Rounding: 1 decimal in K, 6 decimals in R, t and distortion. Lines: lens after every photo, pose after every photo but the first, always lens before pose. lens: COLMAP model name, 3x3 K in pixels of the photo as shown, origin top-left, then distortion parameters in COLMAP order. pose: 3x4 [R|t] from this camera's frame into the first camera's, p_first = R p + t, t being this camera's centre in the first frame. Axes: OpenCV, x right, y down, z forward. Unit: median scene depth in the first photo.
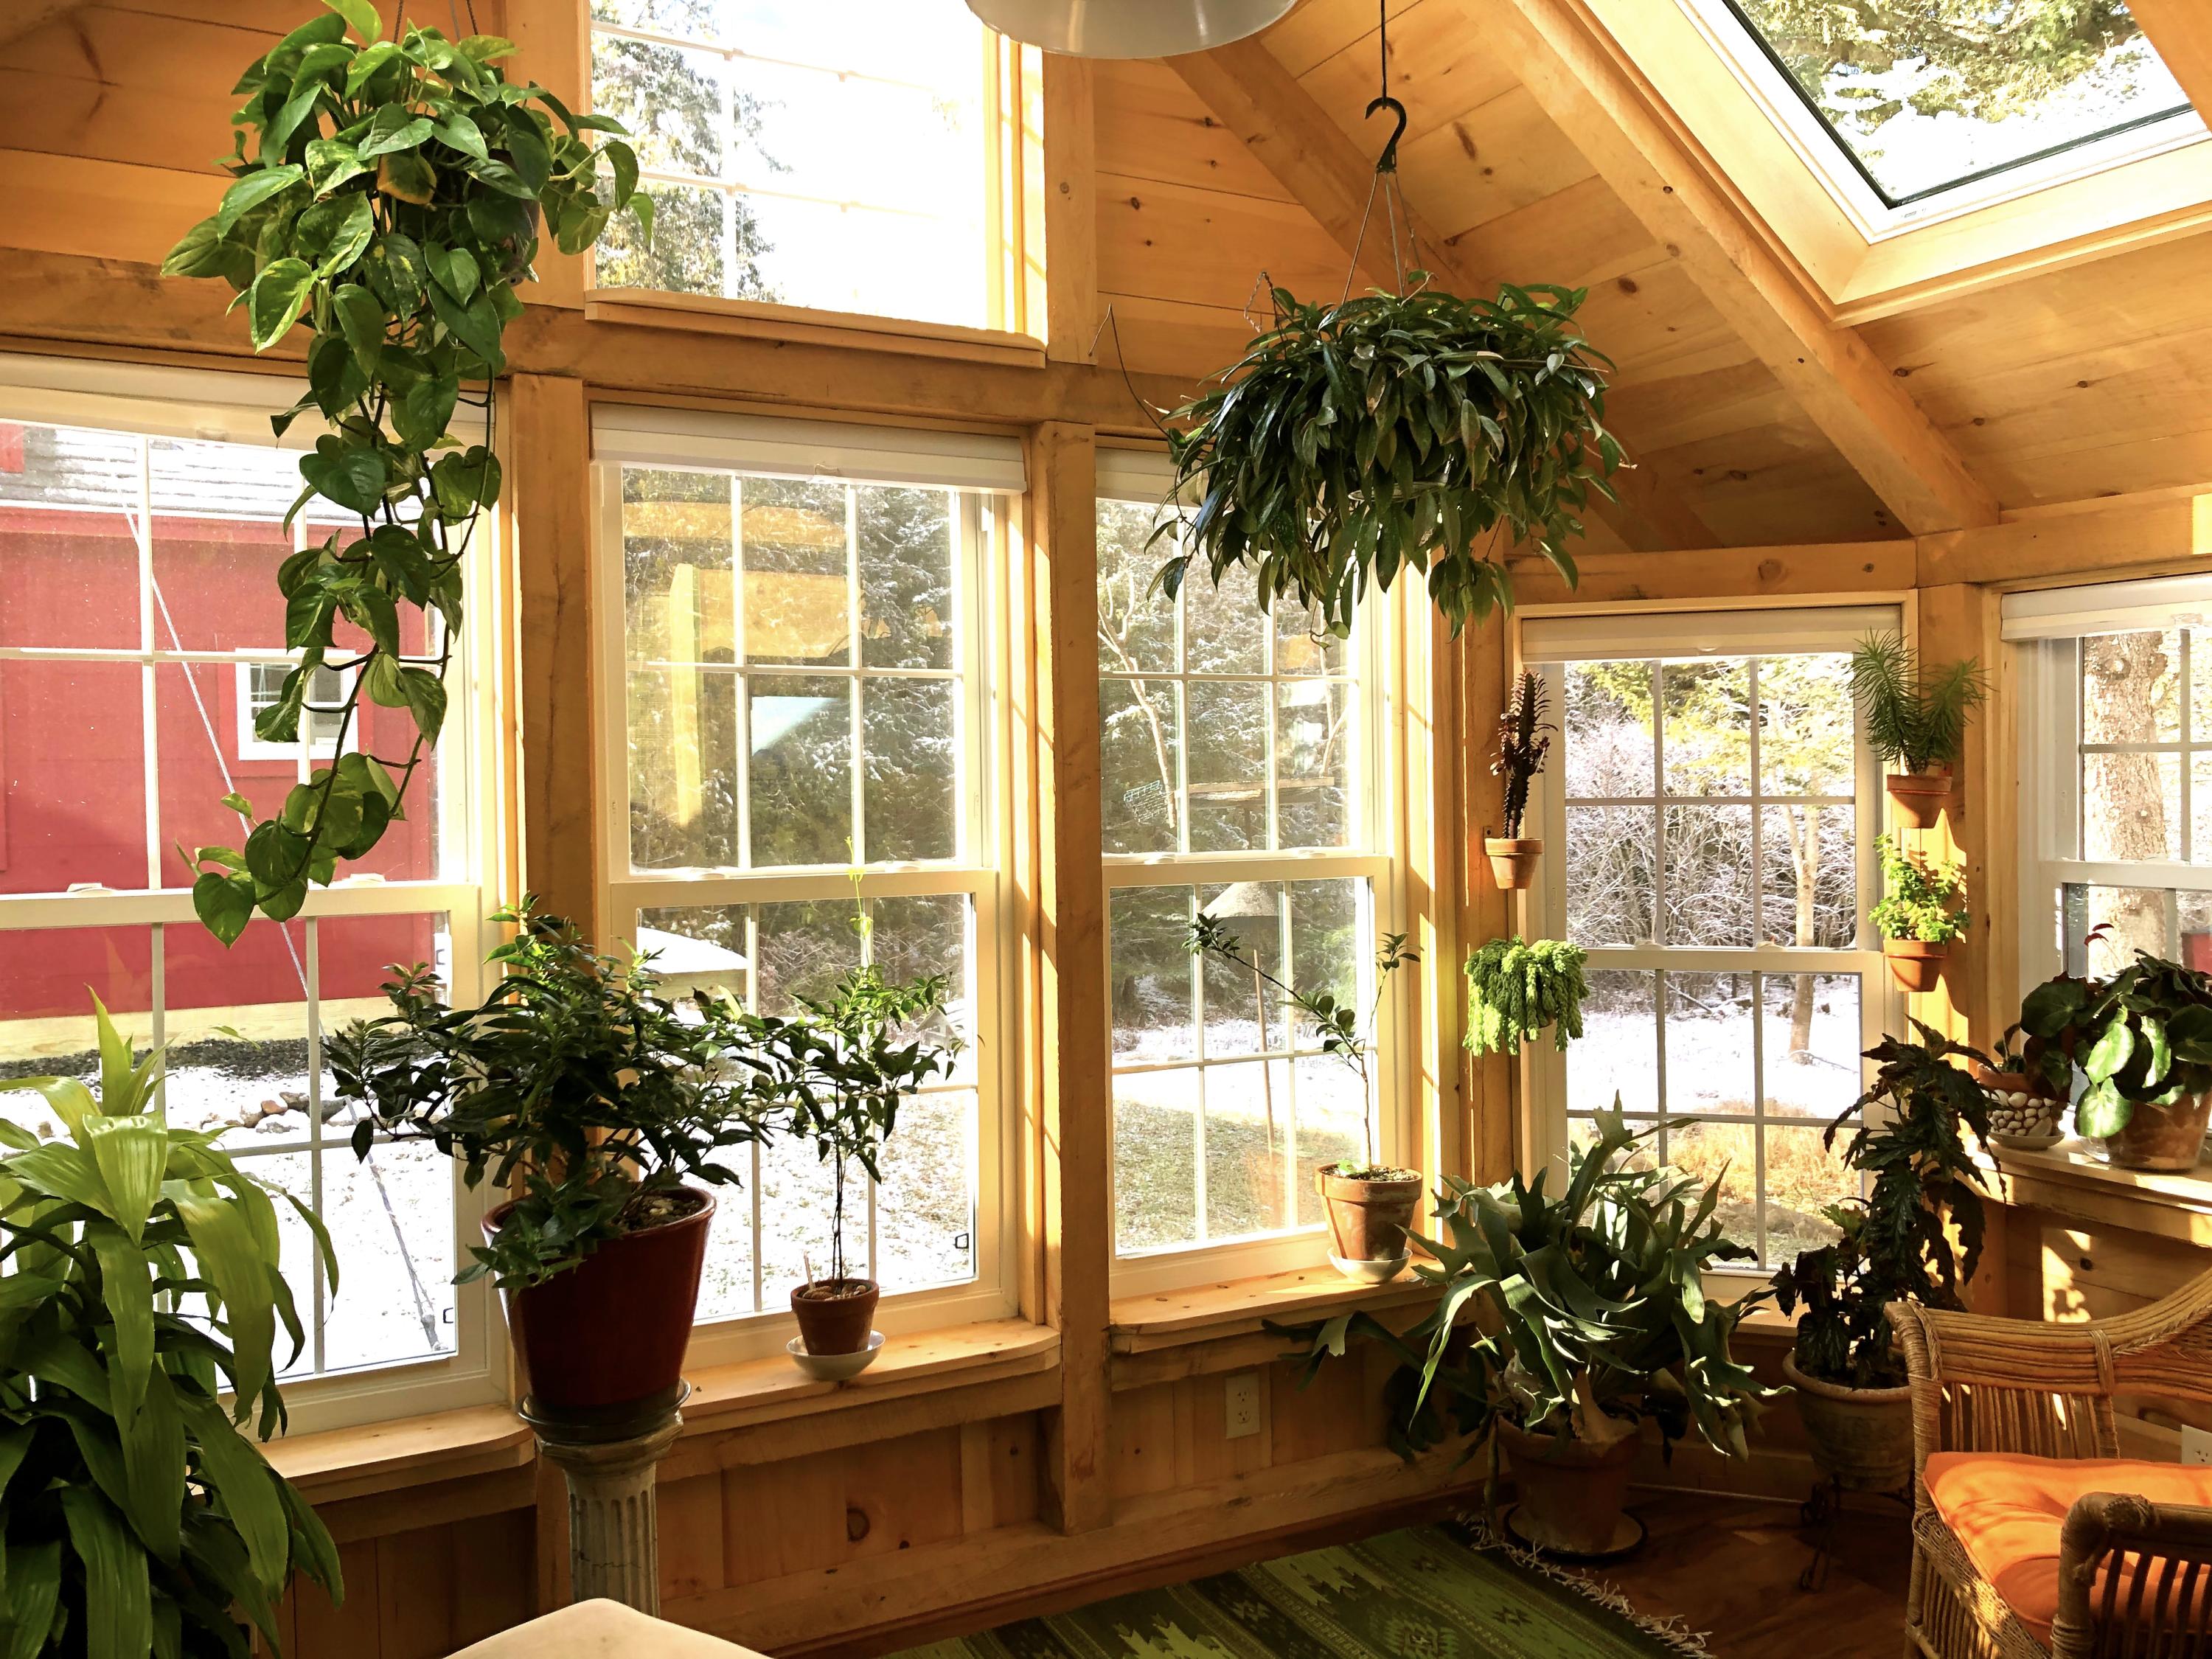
lens RADIAL K [[1802.9, 0, 1090.0], [0, 1802.9, 822.7], [0, 0, 1]] dist [0.006814, -0.010527]
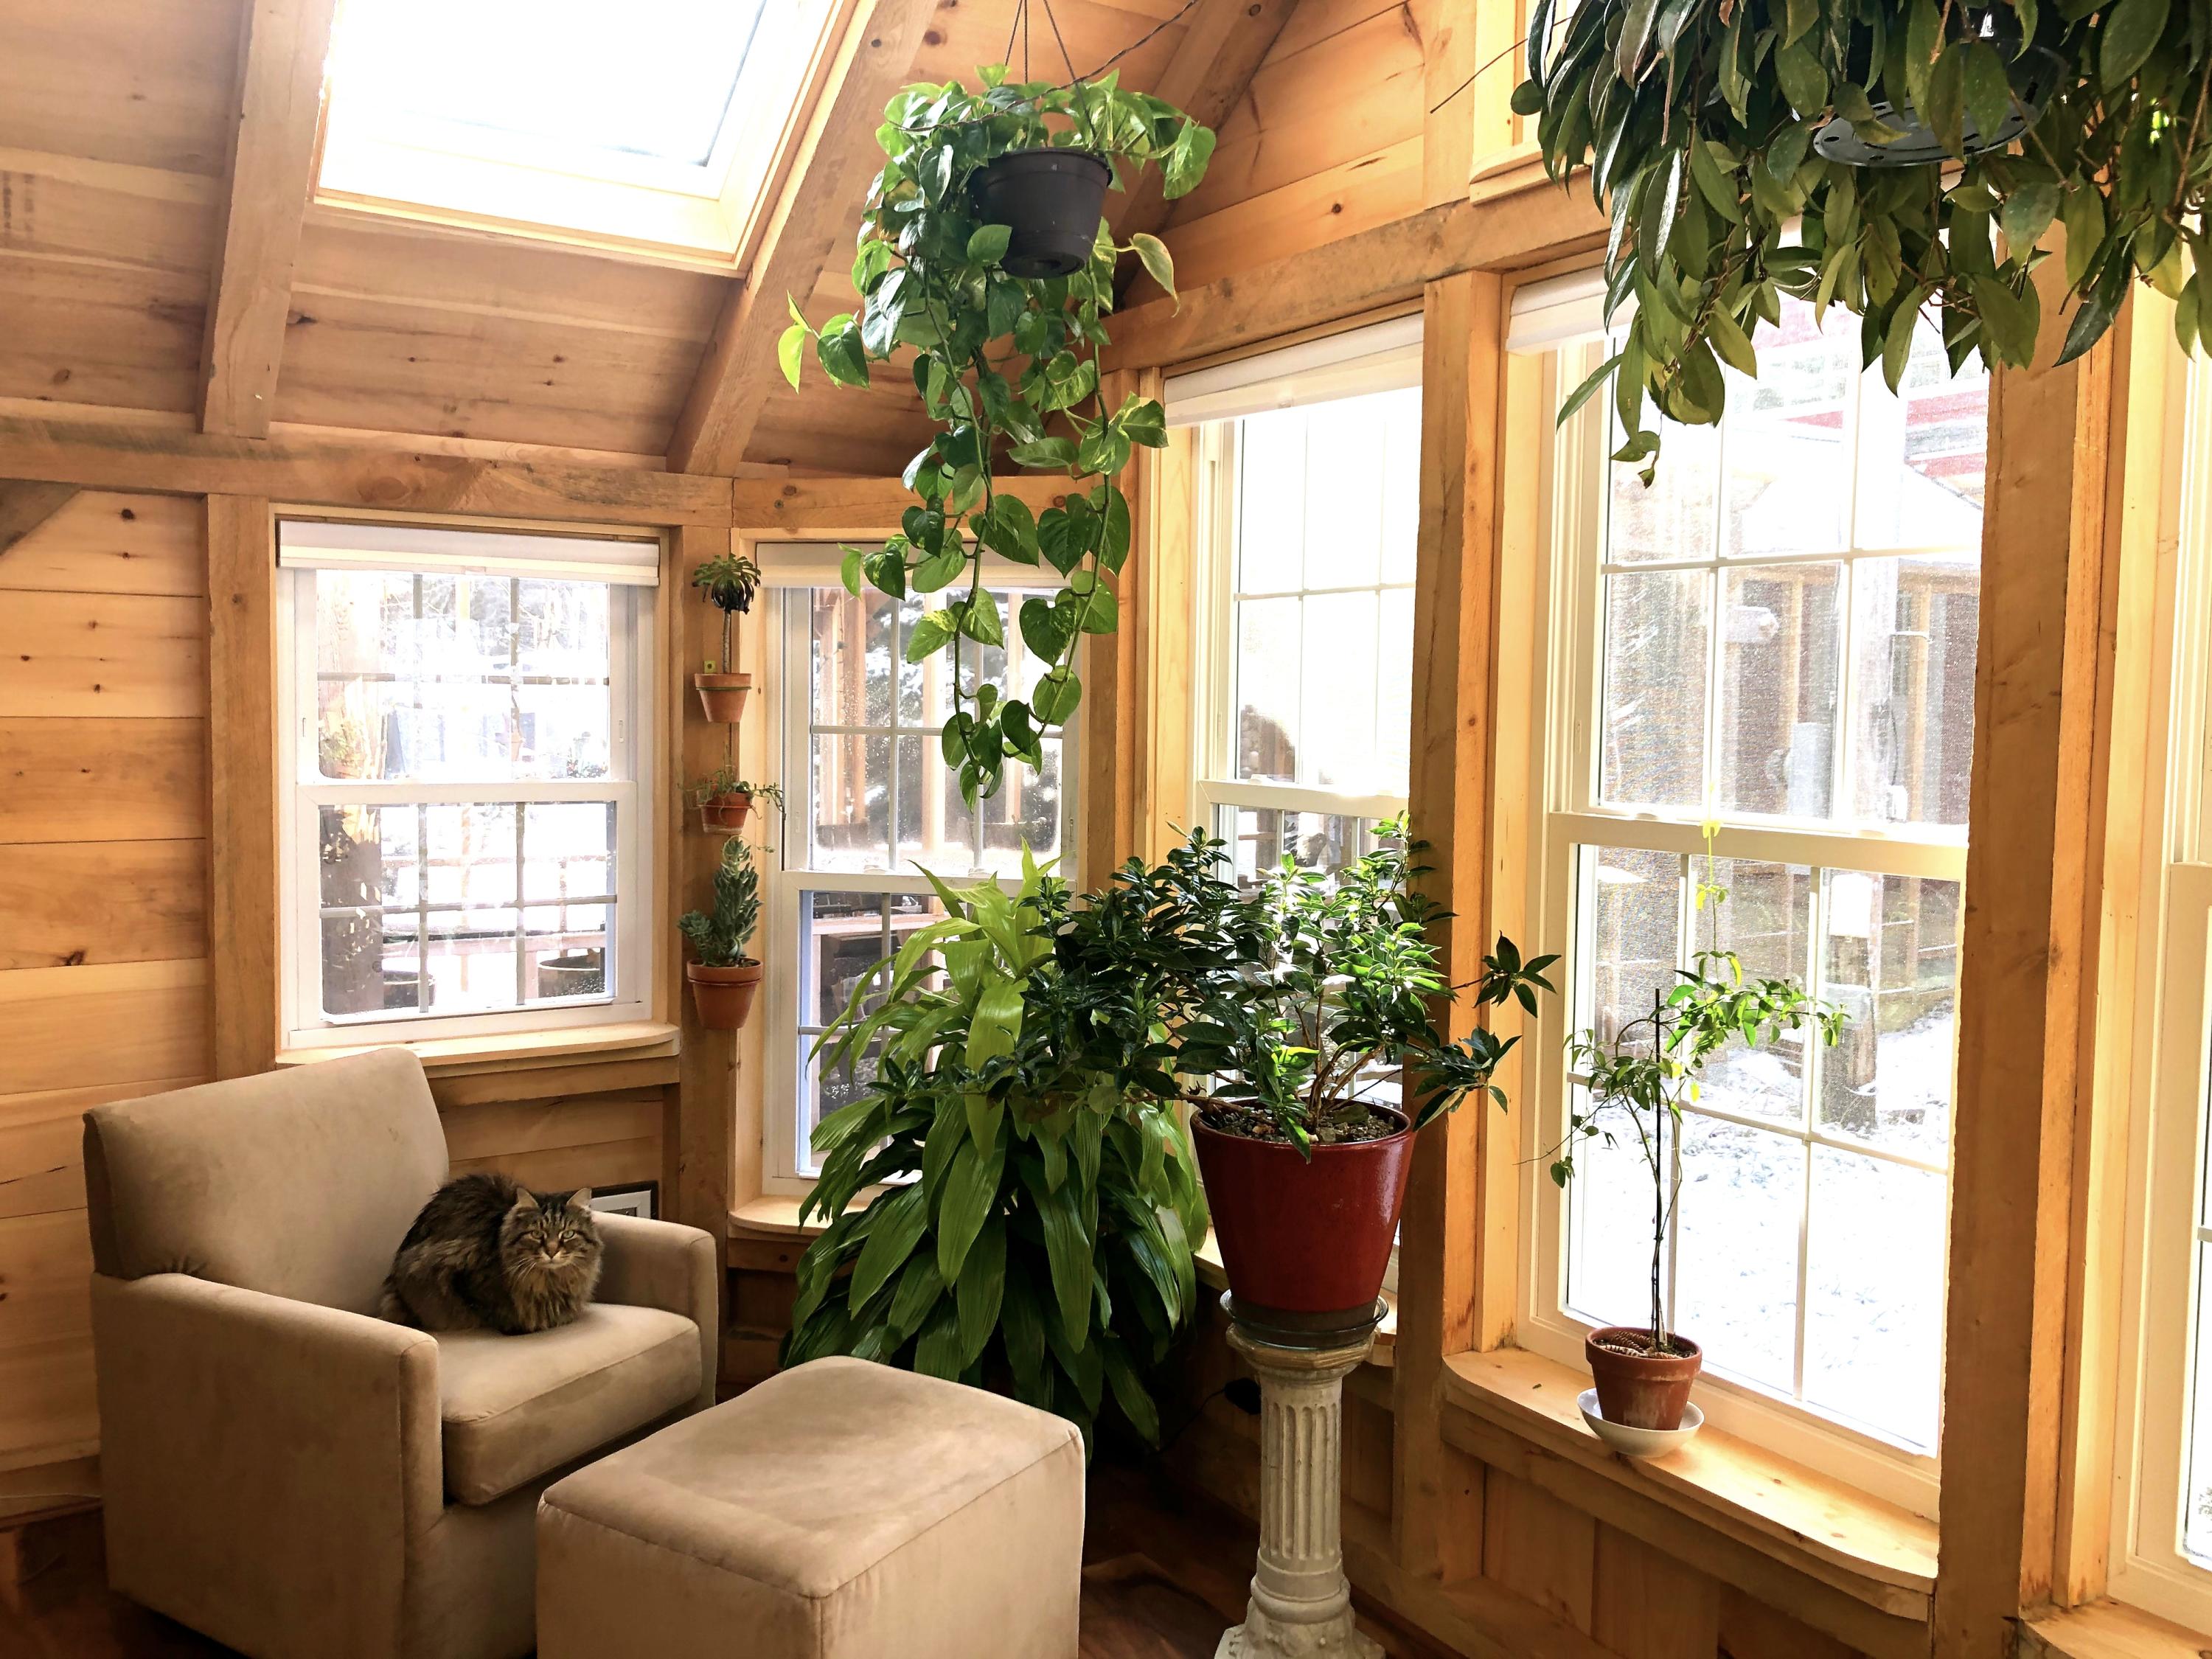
lens RADIAL K [[1817.0, 0, 1104.6], [0, 1817.0, 862.5], [0, 0, 1]] dist [0.003027, -0.001745]
pose [[0.045343, 0.100264, -0.993927, 0.584979], [-0.037937, 0.994406, 0.098582, -0.021715], [0.998251, 0.033236, 0.048893, 0.666388]]
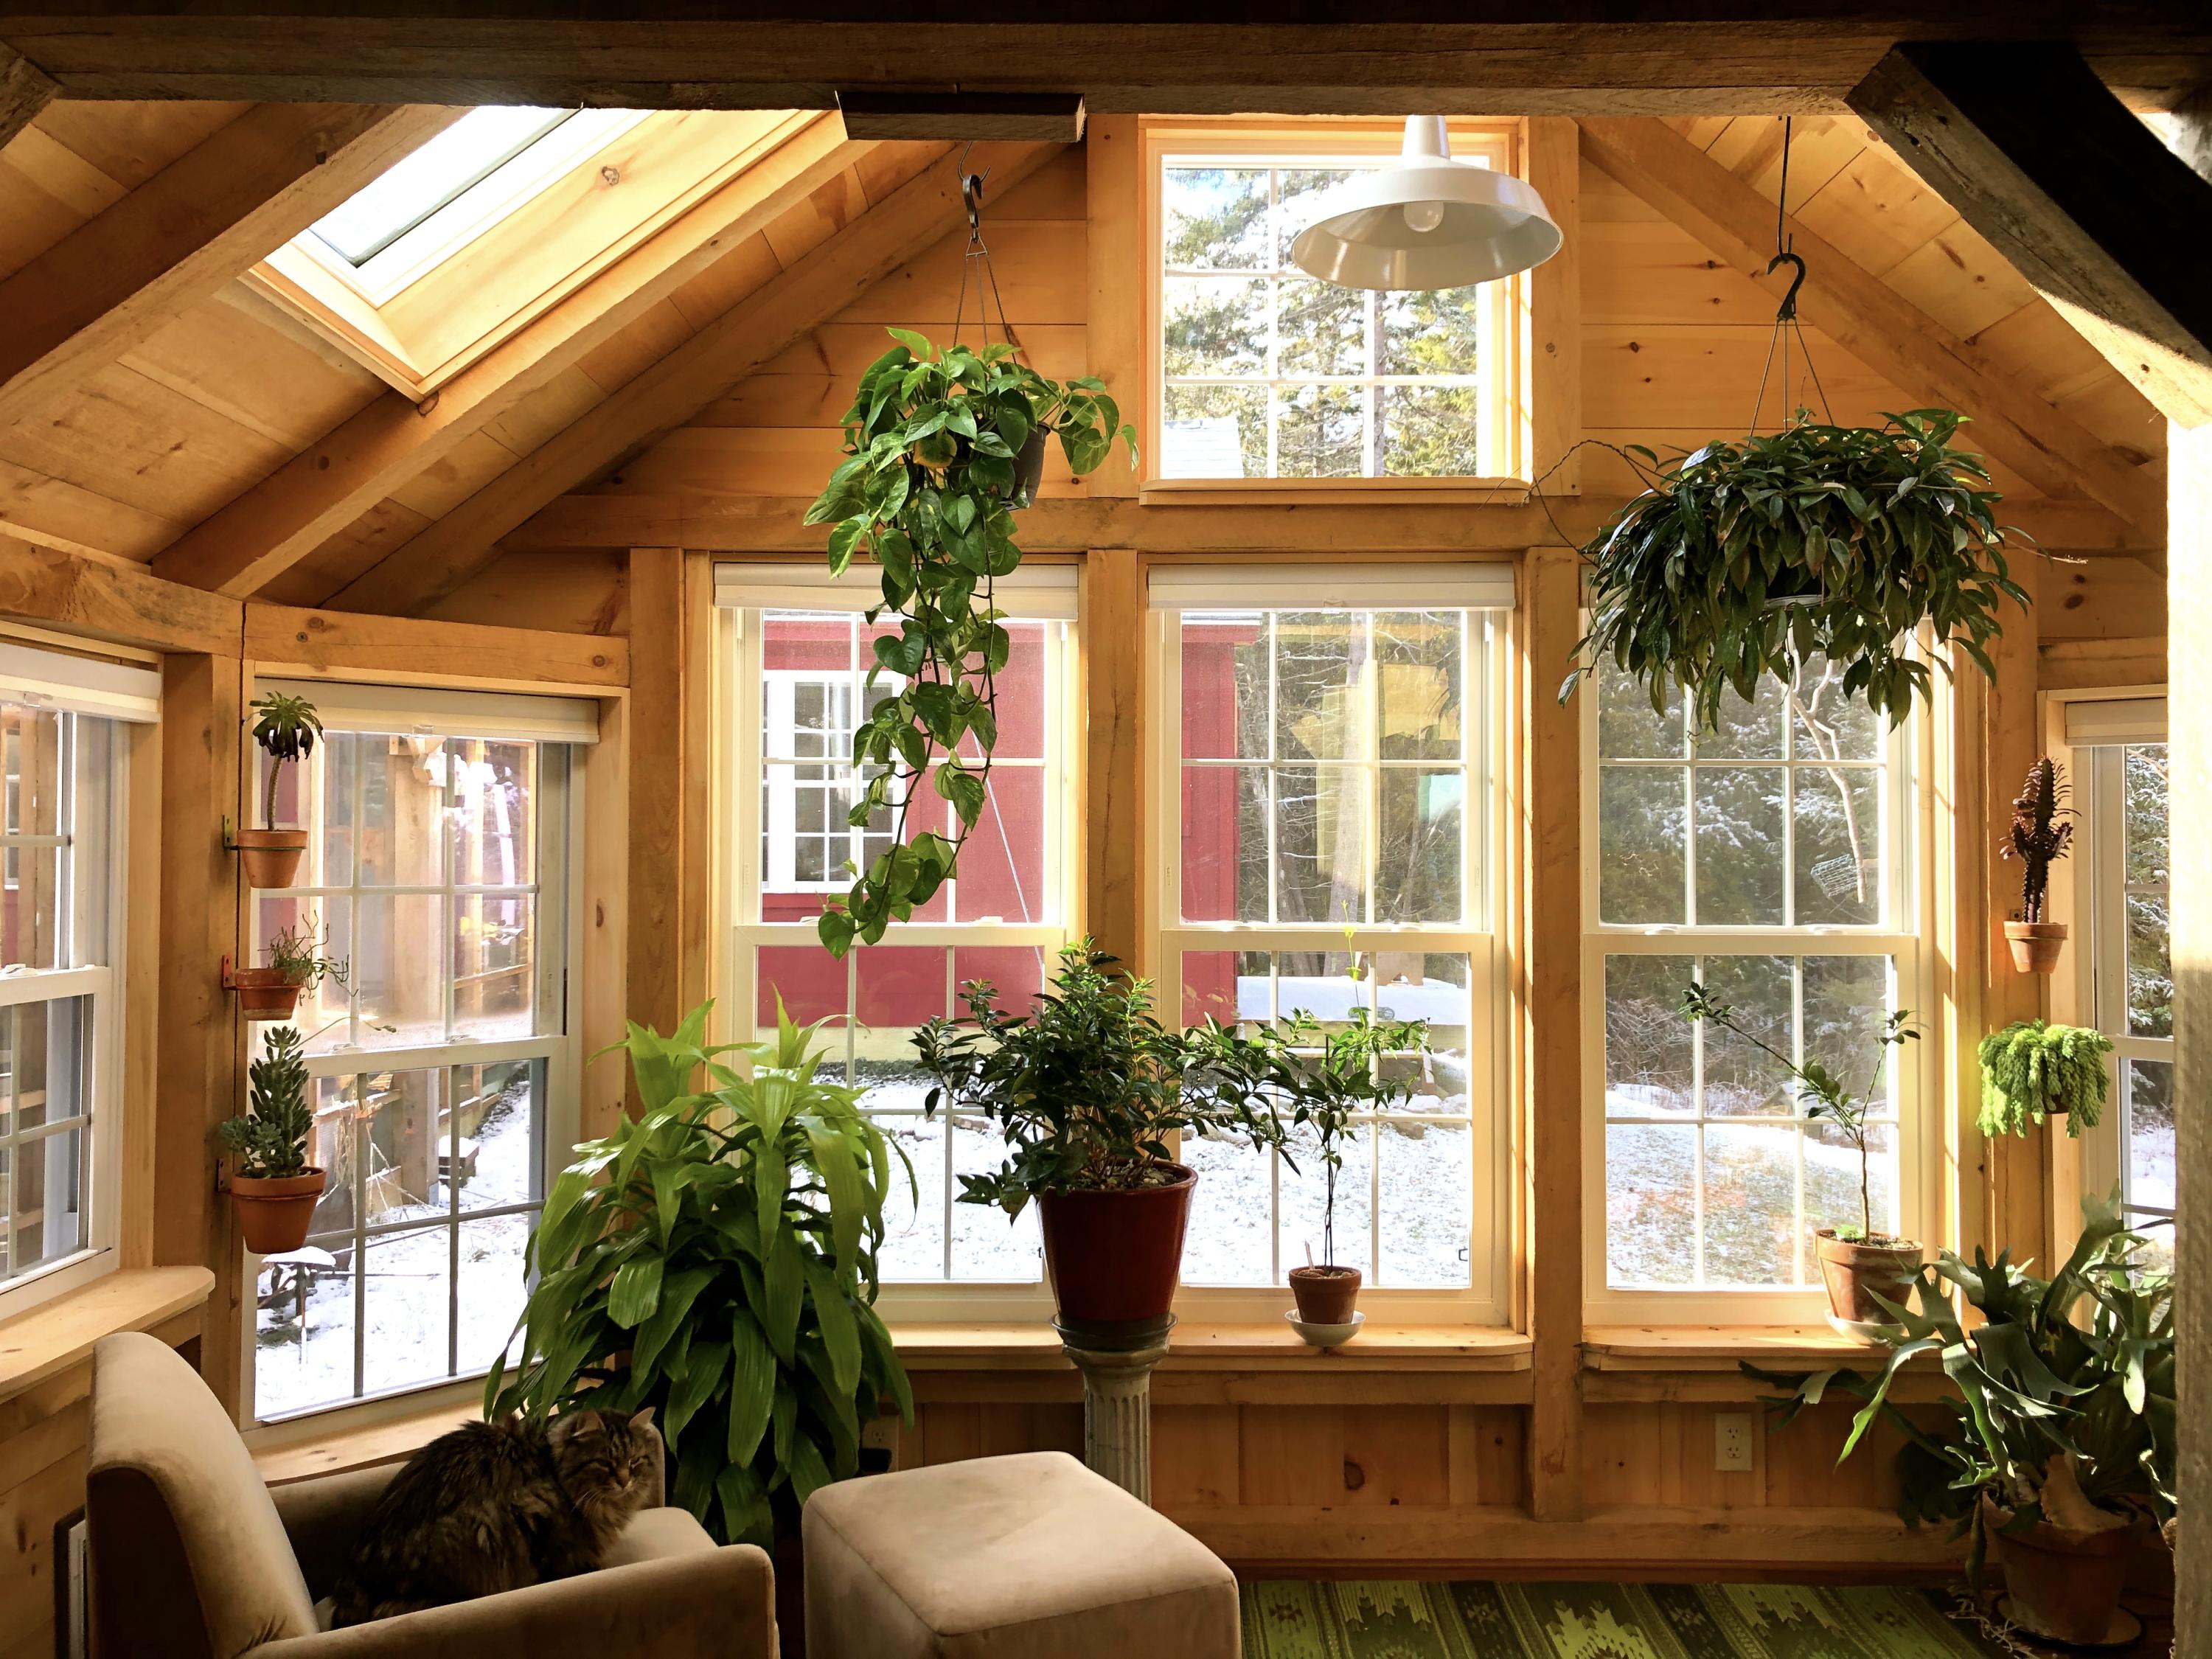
lens RADIAL K [[1802.9, 0, 1090.0], [0, 1802.9, 822.7], [0, 0, 1]] dist [0.006814, -0.010527]
pose [[0.884507, 0.008281, -0.466453, 0.262884], [-0.024104, 0.999318, -0.027966, -0.006618], [0.465904, 0.035980, 0.884104, -0.151145]]
